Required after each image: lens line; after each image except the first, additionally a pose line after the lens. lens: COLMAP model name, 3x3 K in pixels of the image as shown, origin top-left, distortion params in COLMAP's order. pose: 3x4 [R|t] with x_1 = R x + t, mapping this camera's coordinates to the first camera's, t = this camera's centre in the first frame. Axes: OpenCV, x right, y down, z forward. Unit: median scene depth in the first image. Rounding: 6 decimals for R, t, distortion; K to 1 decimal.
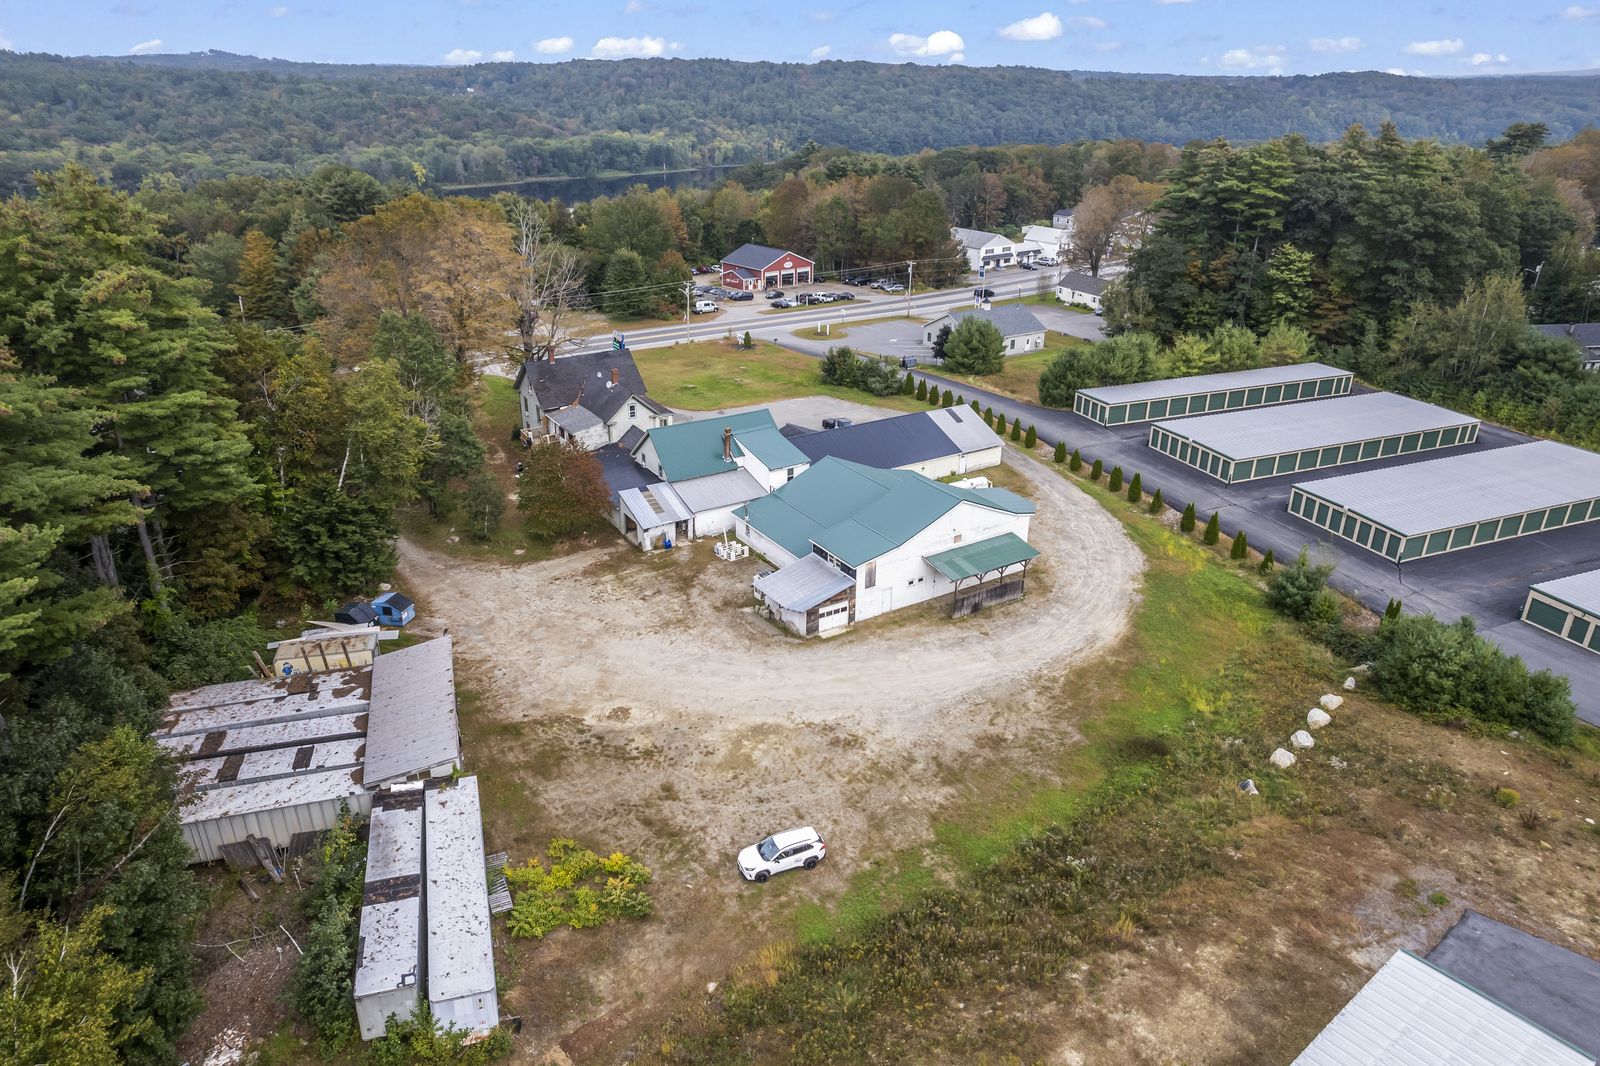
lens RADIAL K [[1041.1, 0, 789.8], [0, 1041.1, 523.1], [0, 0, 1]] dist [-0.052770, 0.063200]
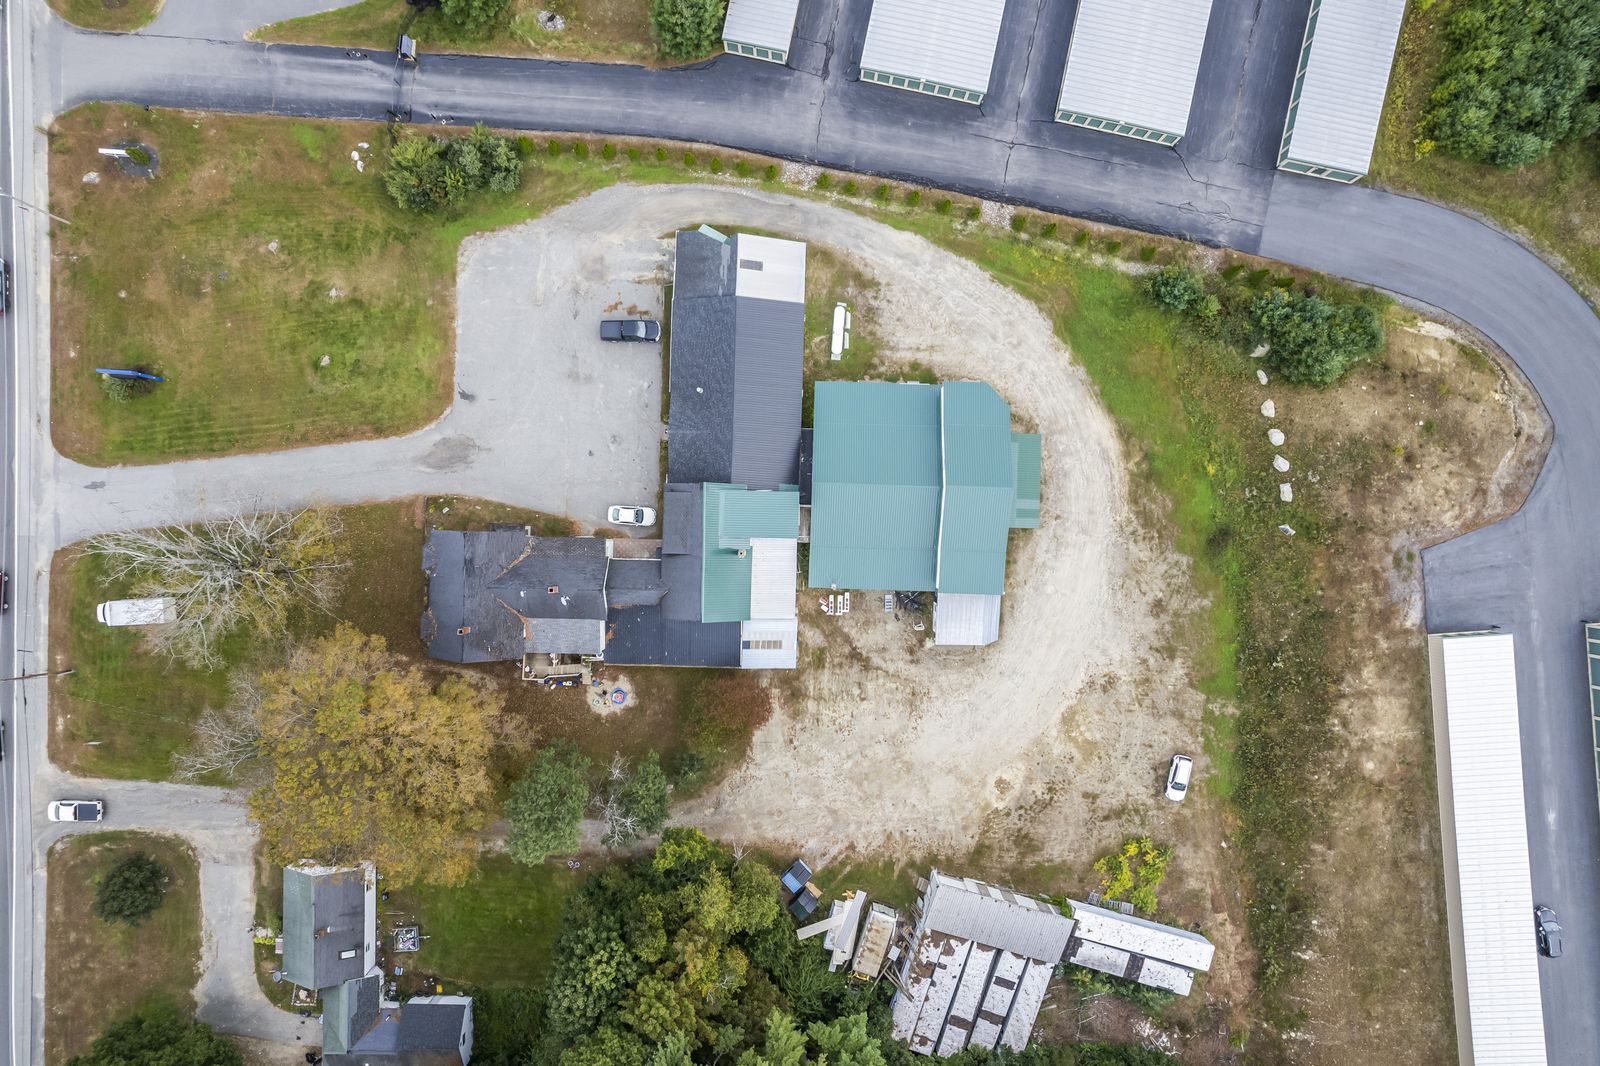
lens RADIAL K [[1041.1, 0, 809.1], [0, 1041.1, 539.8], [0, 0, 1]] dist [-0.052770, 0.063200]
pose [[0.556640, -0.830337, -0.026325, 0.016275], [0.339736, 0.198605, 0.919313, -1.054672], [-0.758111, -0.520670, 0.392646, 0.595673]]
